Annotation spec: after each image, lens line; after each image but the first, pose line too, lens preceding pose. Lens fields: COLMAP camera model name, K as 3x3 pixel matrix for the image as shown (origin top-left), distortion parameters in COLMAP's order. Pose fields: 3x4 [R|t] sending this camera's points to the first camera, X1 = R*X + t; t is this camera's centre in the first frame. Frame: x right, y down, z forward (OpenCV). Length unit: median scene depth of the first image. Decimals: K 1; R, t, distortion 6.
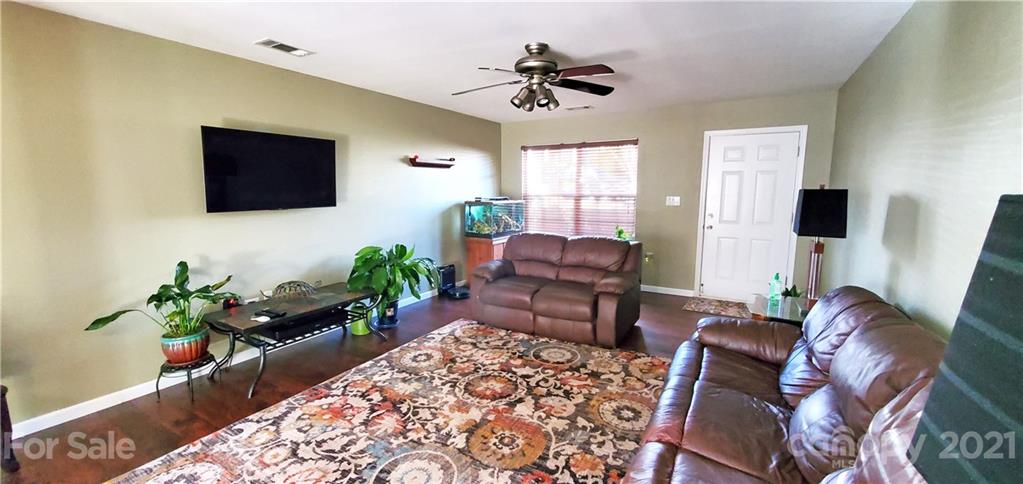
lens RADIAL K [[406.7, 0, 513.9], [0, 406.7, 239.1], [0, 0, 1]] dist [-0.003347, 0.000013]
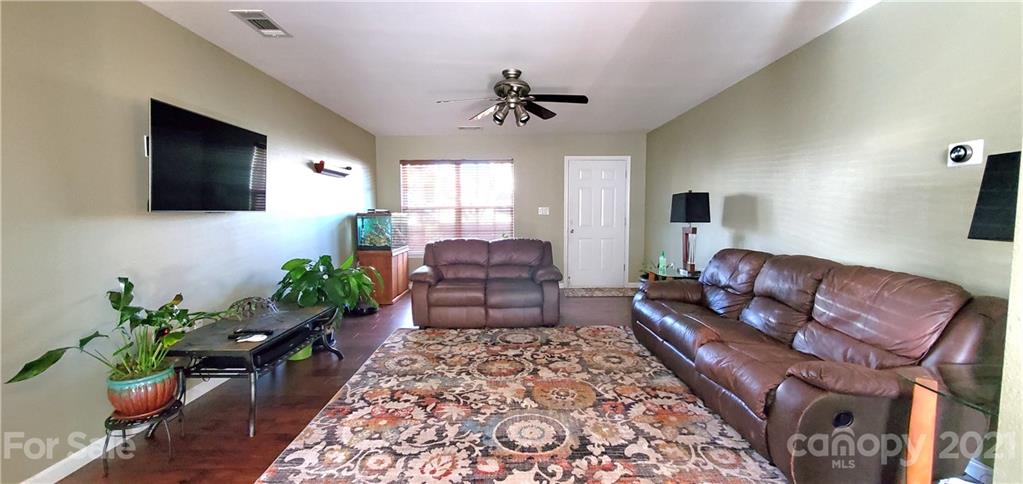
lens RADIAL K [[406.7, 0, 512.6], [0, 406.7, 238.8], [0, 0, 1]] dist [-0.003347, 0.000013]
pose [[0.858391, -0.036727, 0.511680, -0.550657], [0.068780, 0.996668, -0.043847, 0.062873], [-0.508365, 0.072831, 0.858056, 0.010853]]
